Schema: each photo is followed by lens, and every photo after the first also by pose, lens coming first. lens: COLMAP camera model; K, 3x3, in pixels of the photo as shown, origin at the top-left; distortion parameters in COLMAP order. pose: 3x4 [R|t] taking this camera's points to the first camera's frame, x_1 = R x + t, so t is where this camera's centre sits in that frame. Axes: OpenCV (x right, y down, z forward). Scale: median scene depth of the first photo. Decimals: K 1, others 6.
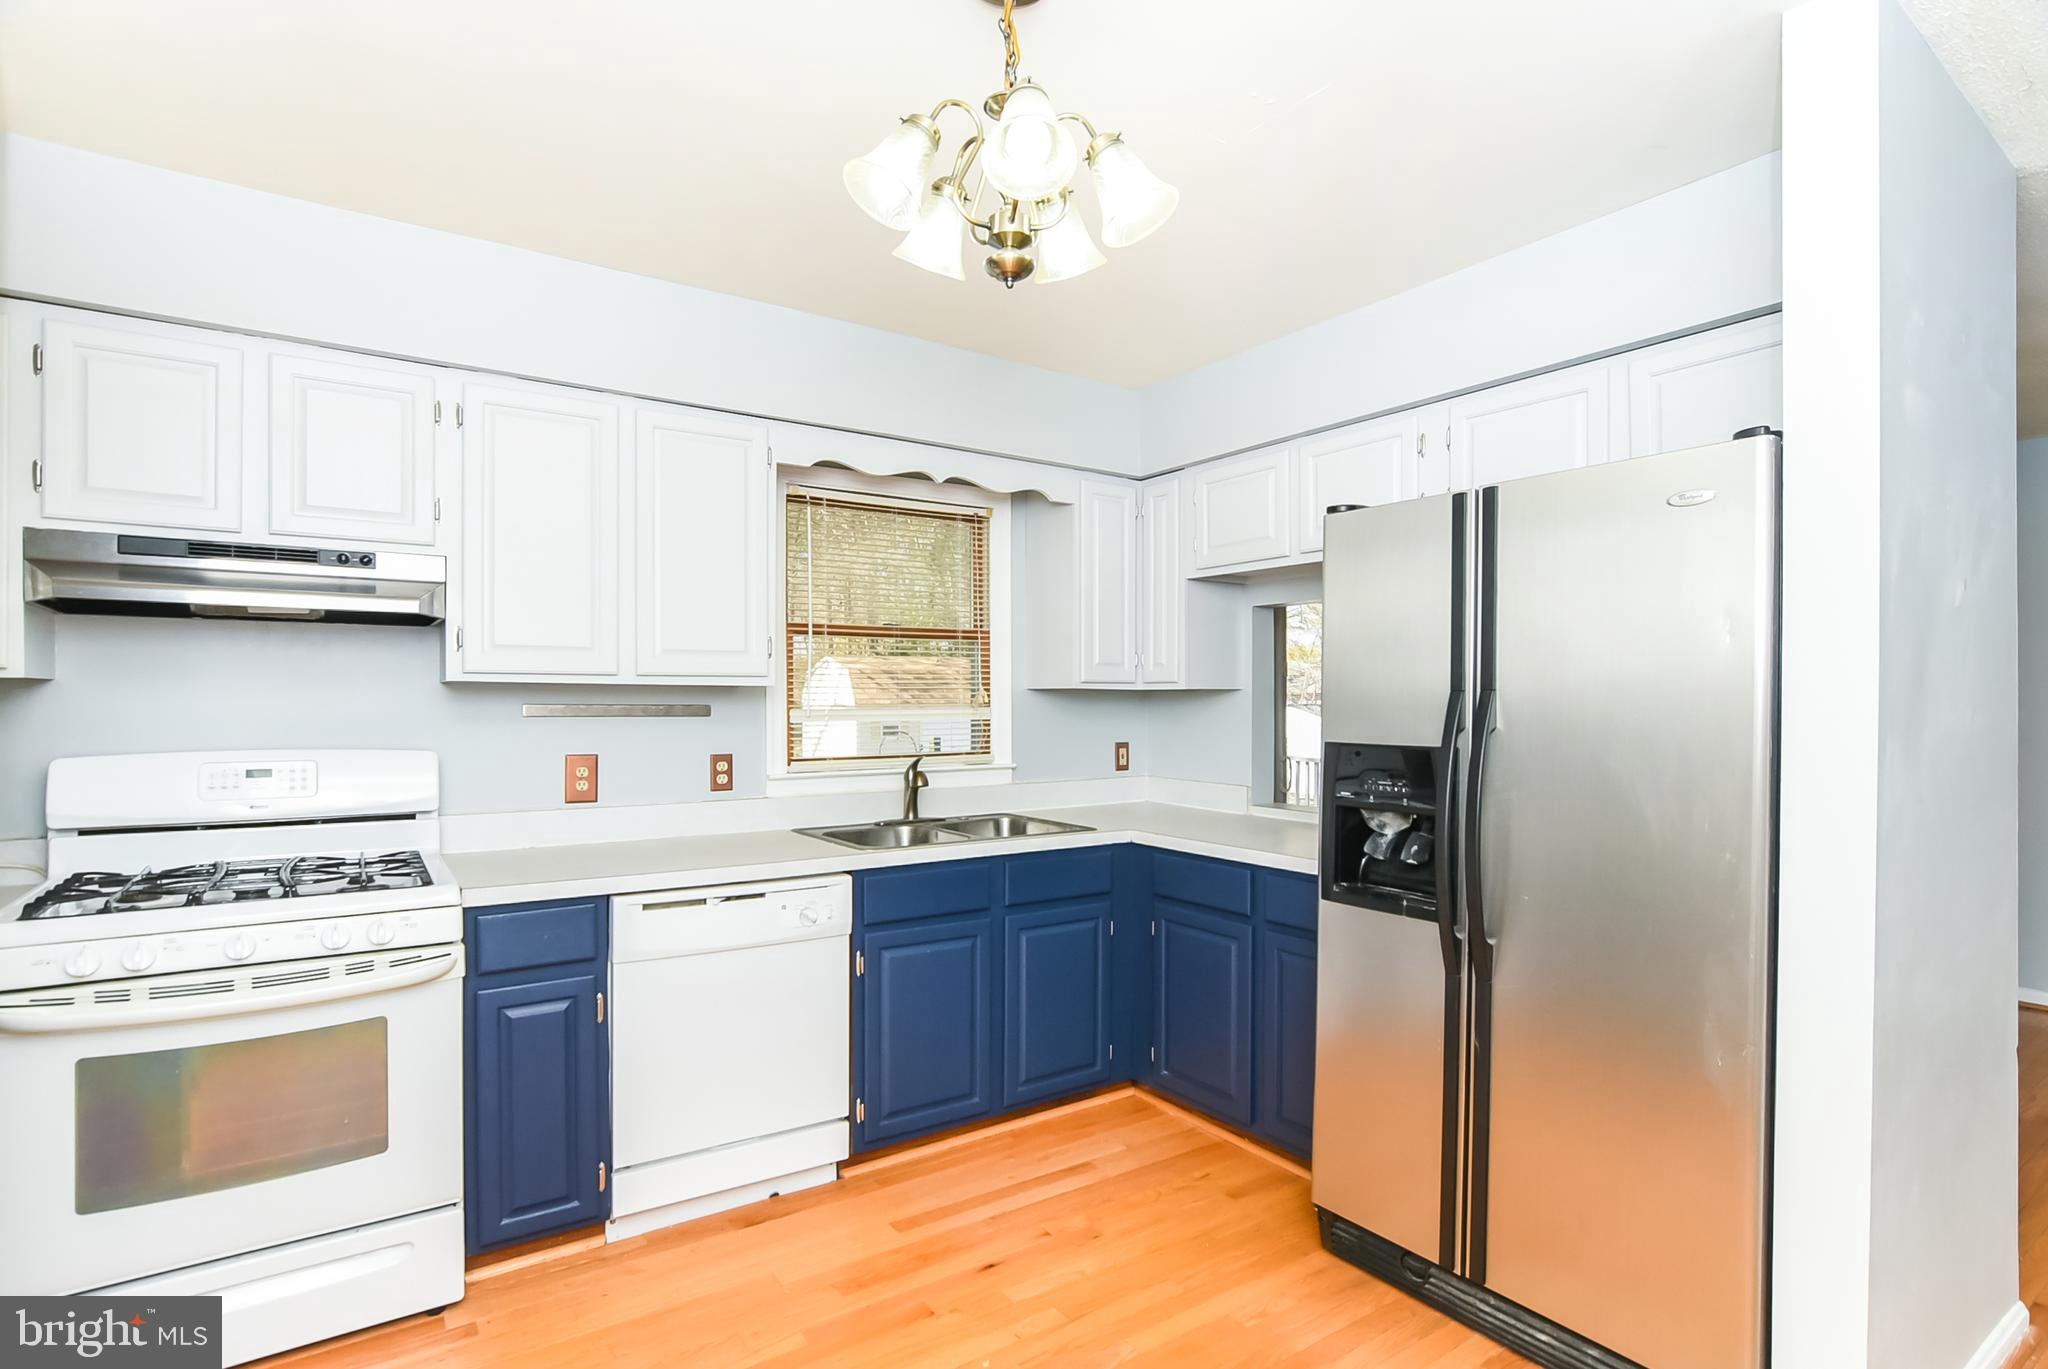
lens RADIAL K [[1016.6, 0, 1028.4], [0, 1016.6, 702.8], [0, 0, 1]] dist [-0.023920, 0.009118]
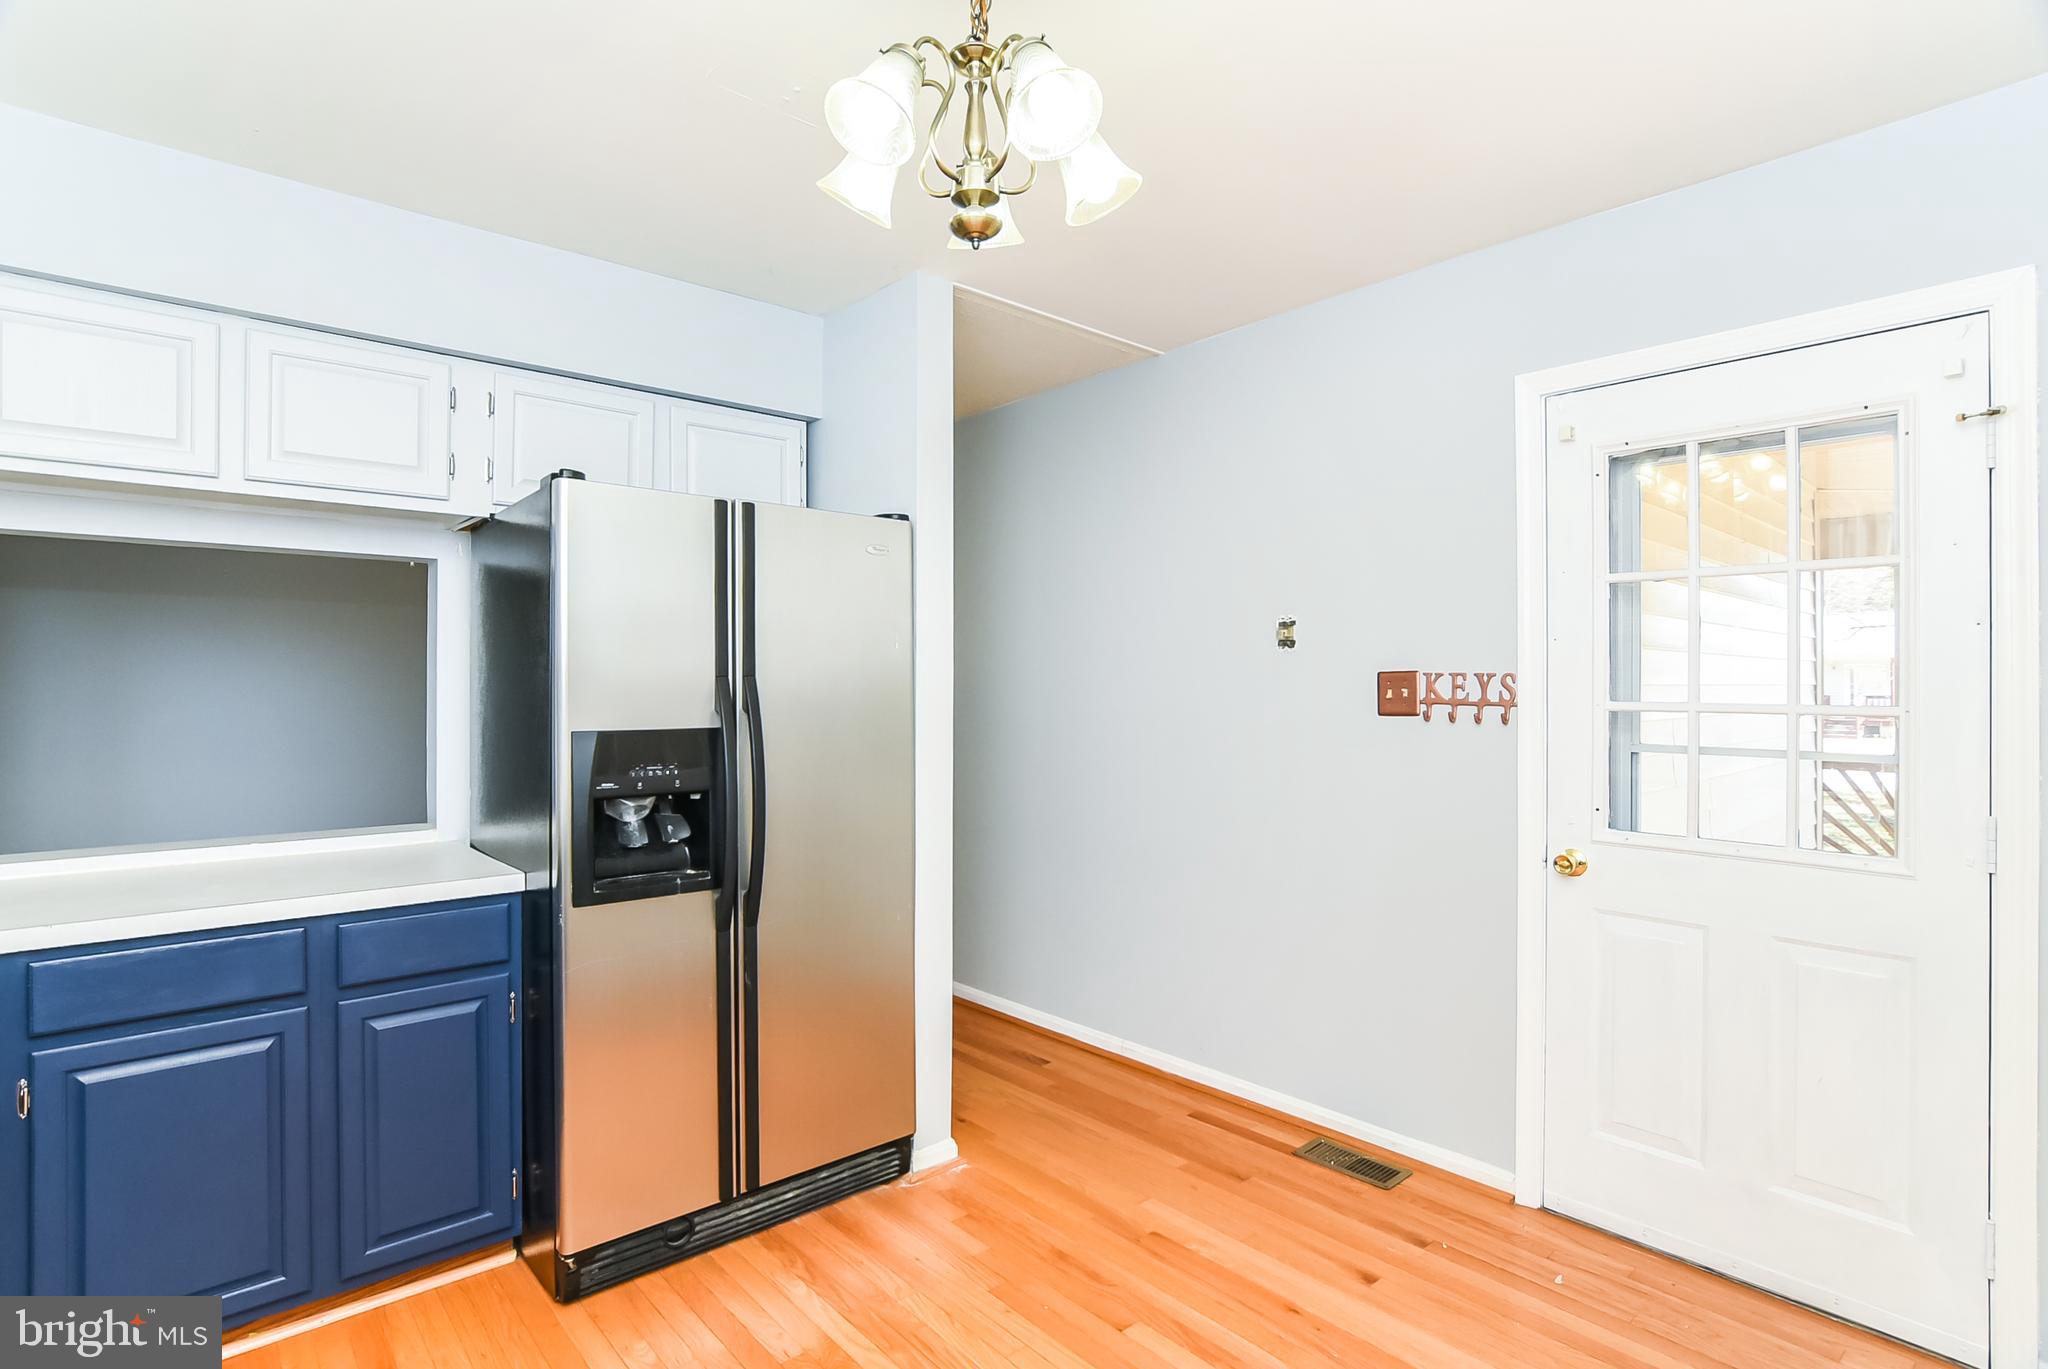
lens RADIAL K [[1002.7, 0, 1018.9], [0, 1002.7, 682.4], [0, 0, 1]] dist [-0.023198, 0.011231]
pose [[-0.099974, 0.004563, 0.994980, -0.625657], [0.003433, 0.999985, -0.004241, 0.000196], [-0.994984, 0.002992, -0.099988, 0.697530]]
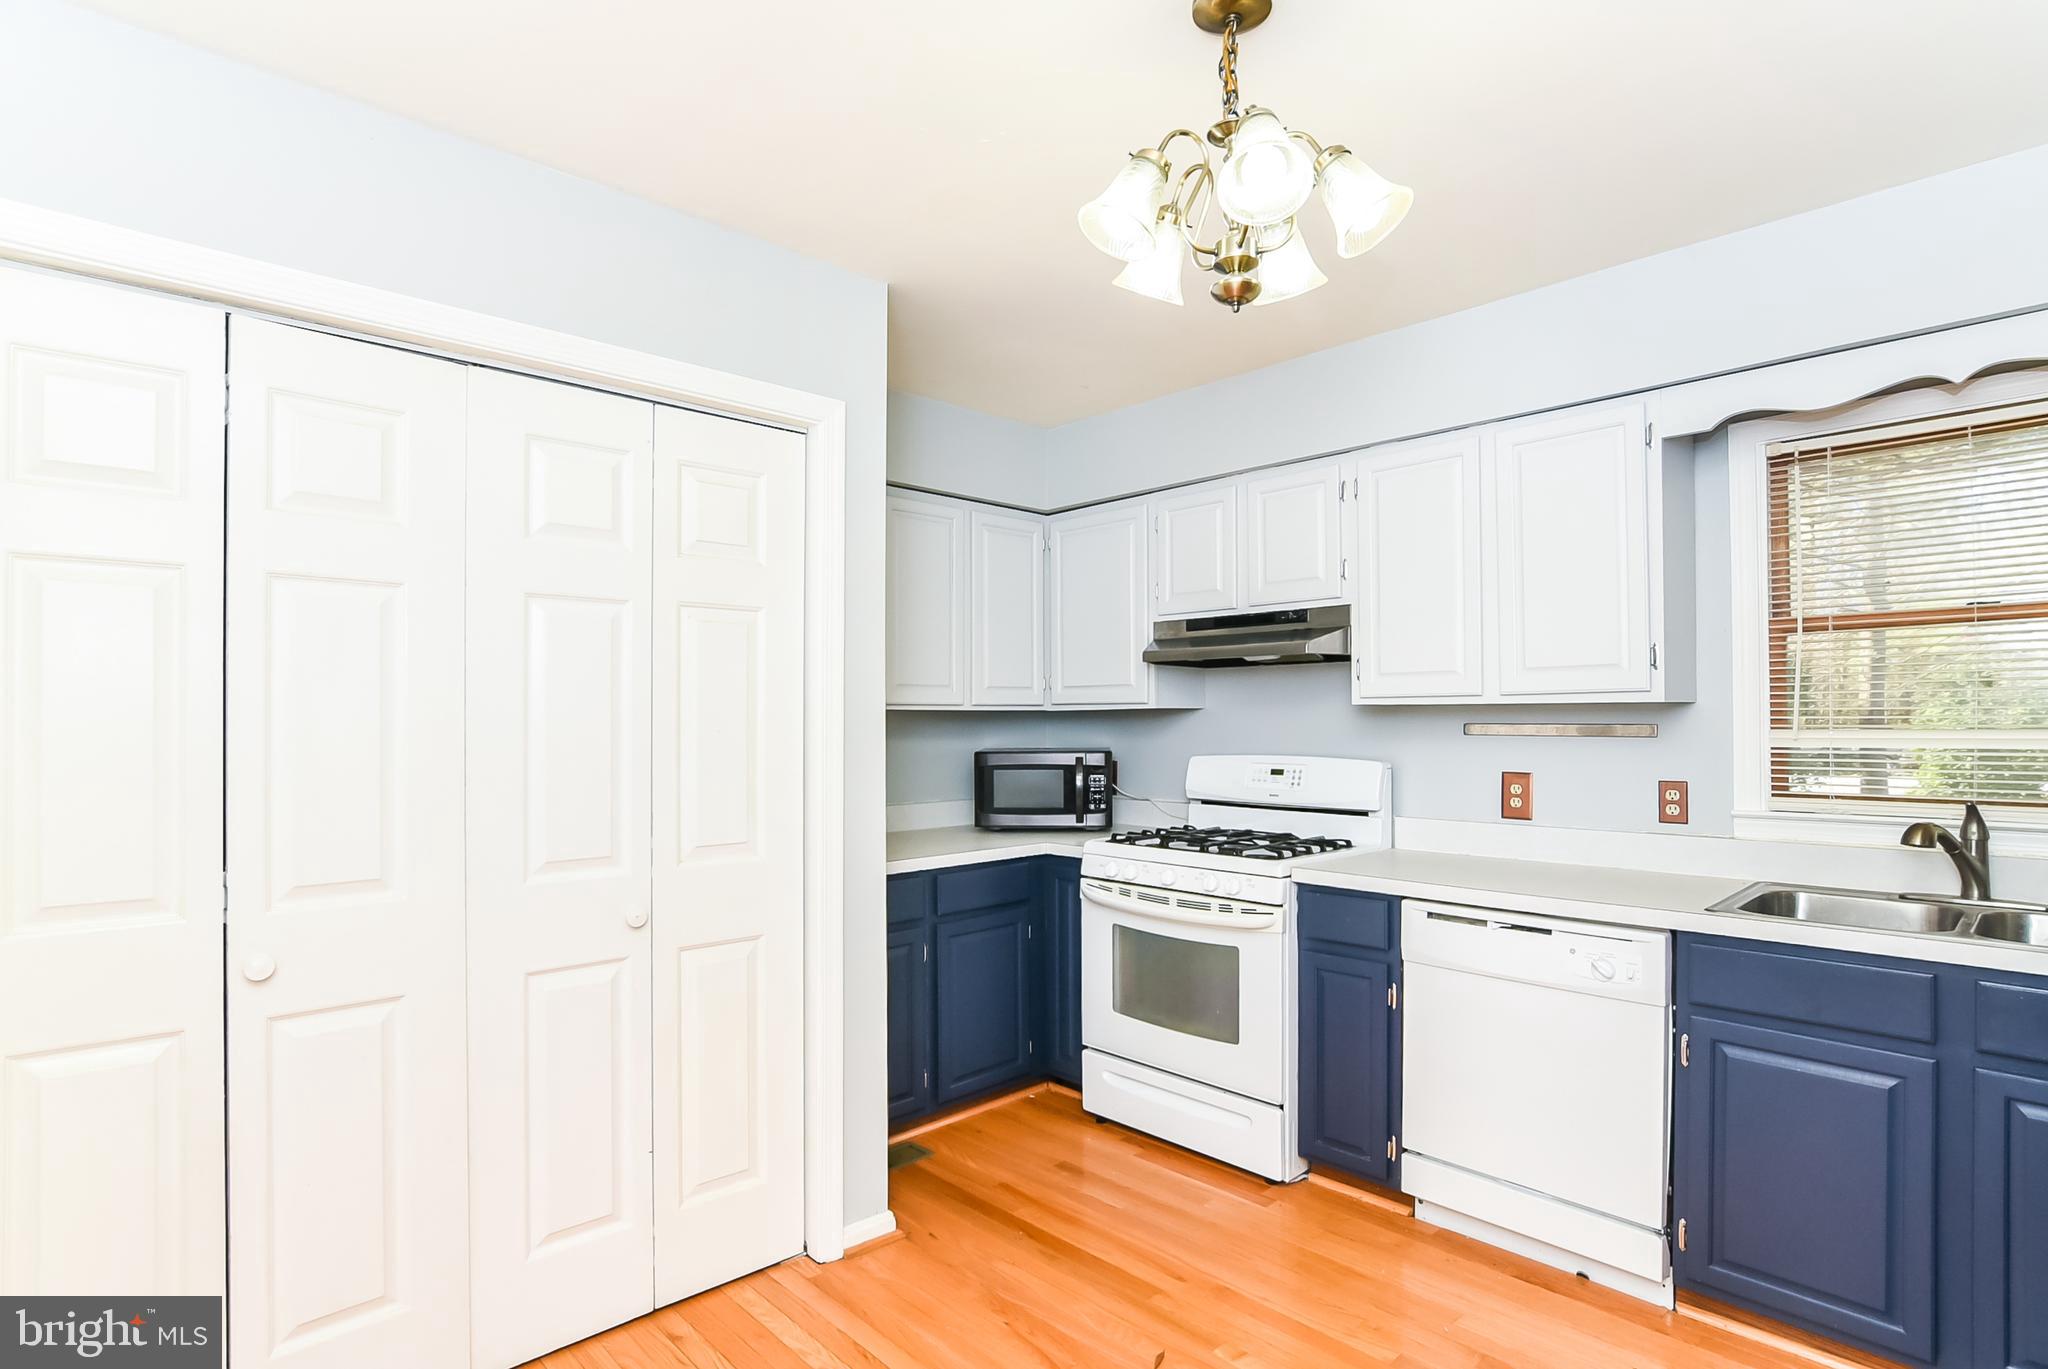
lens RADIAL K [[1022.9, 0, 1026.5], [0, 1022.9, 724.1], [0, 0, 1]] dist [-0.016095, 0.000434]
pose [[0.161995, 0.000326, -0.986792, 0.617258], [0.001496, 0.999999, 0.000576, 0.000950], [0.986791, -0.001569, 0.161994, 0.419860]]
